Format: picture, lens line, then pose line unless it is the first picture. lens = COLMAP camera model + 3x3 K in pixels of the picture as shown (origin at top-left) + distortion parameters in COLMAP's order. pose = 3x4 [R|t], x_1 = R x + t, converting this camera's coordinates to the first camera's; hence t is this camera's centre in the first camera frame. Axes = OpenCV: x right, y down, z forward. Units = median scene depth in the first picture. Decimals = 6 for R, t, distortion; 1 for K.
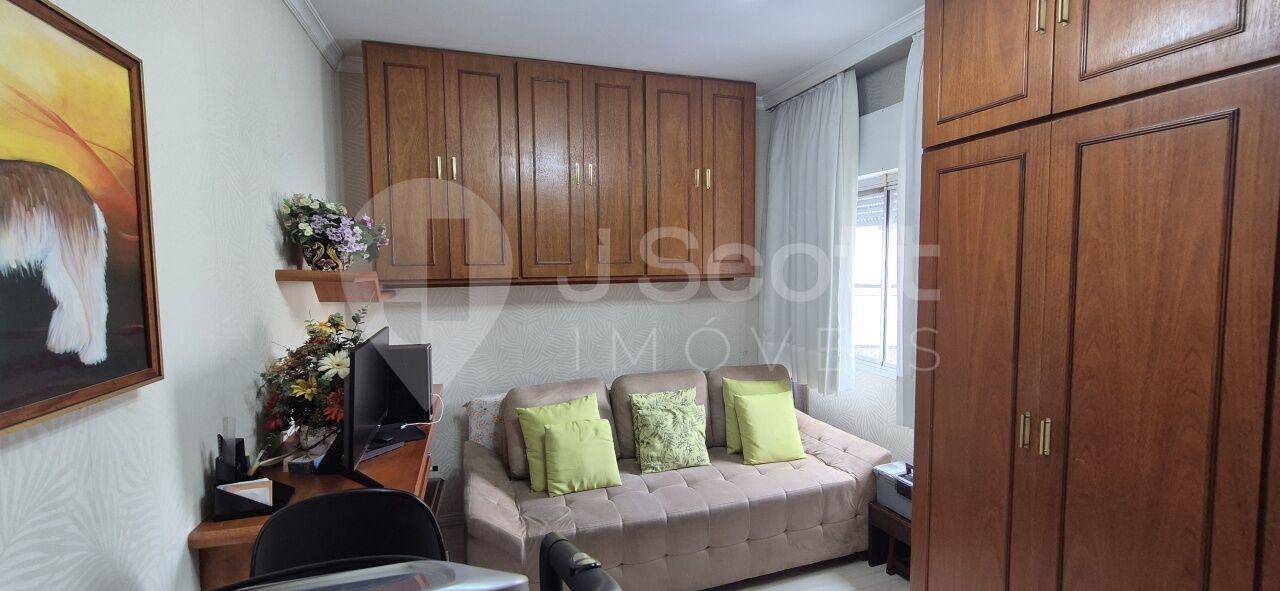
lens RADIAL K [[530.6, 0, 643.5], [0, 530.6, 298.0], [0, 0, 1]] dist [-0.002676, 0.001233]
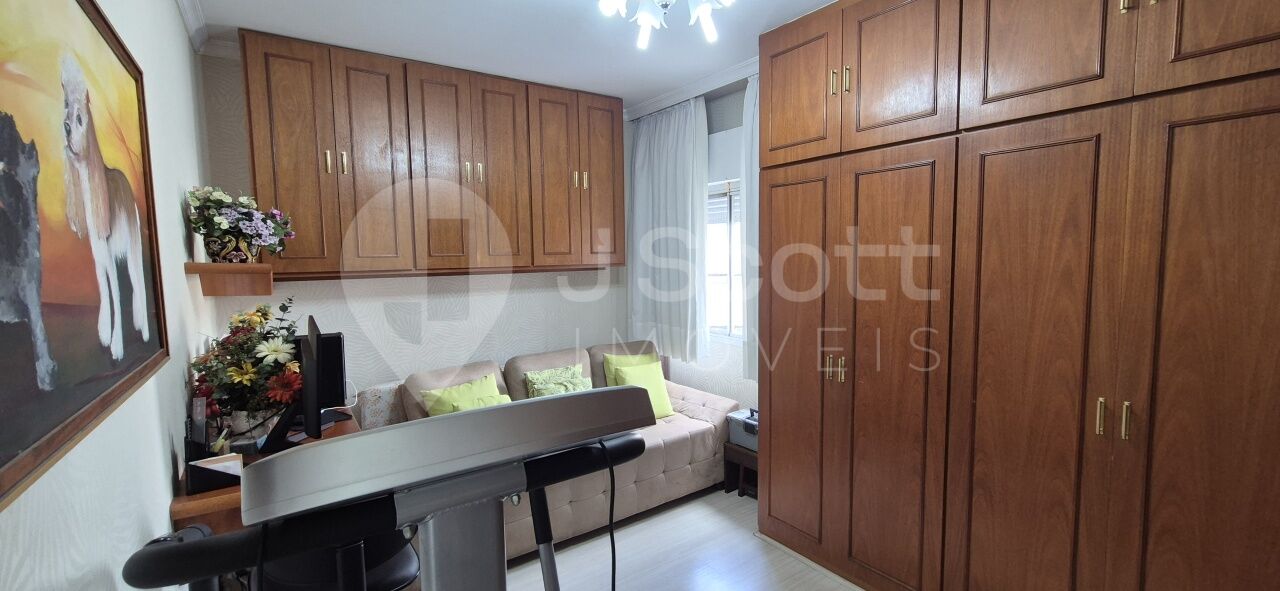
lens RADIAL K [[530.6, 0, 640.8], [0, 530.6, 295.8], [0, 0, 1]] dist [-0.002676, 0.001233]
pose [[0.958085, -0.027331, 0.285179, -0.127179], [0.024583, 0.999610, 0.013212, 0.014028], [-0.285429, -0.005647, 0.958383, -0.167611]]
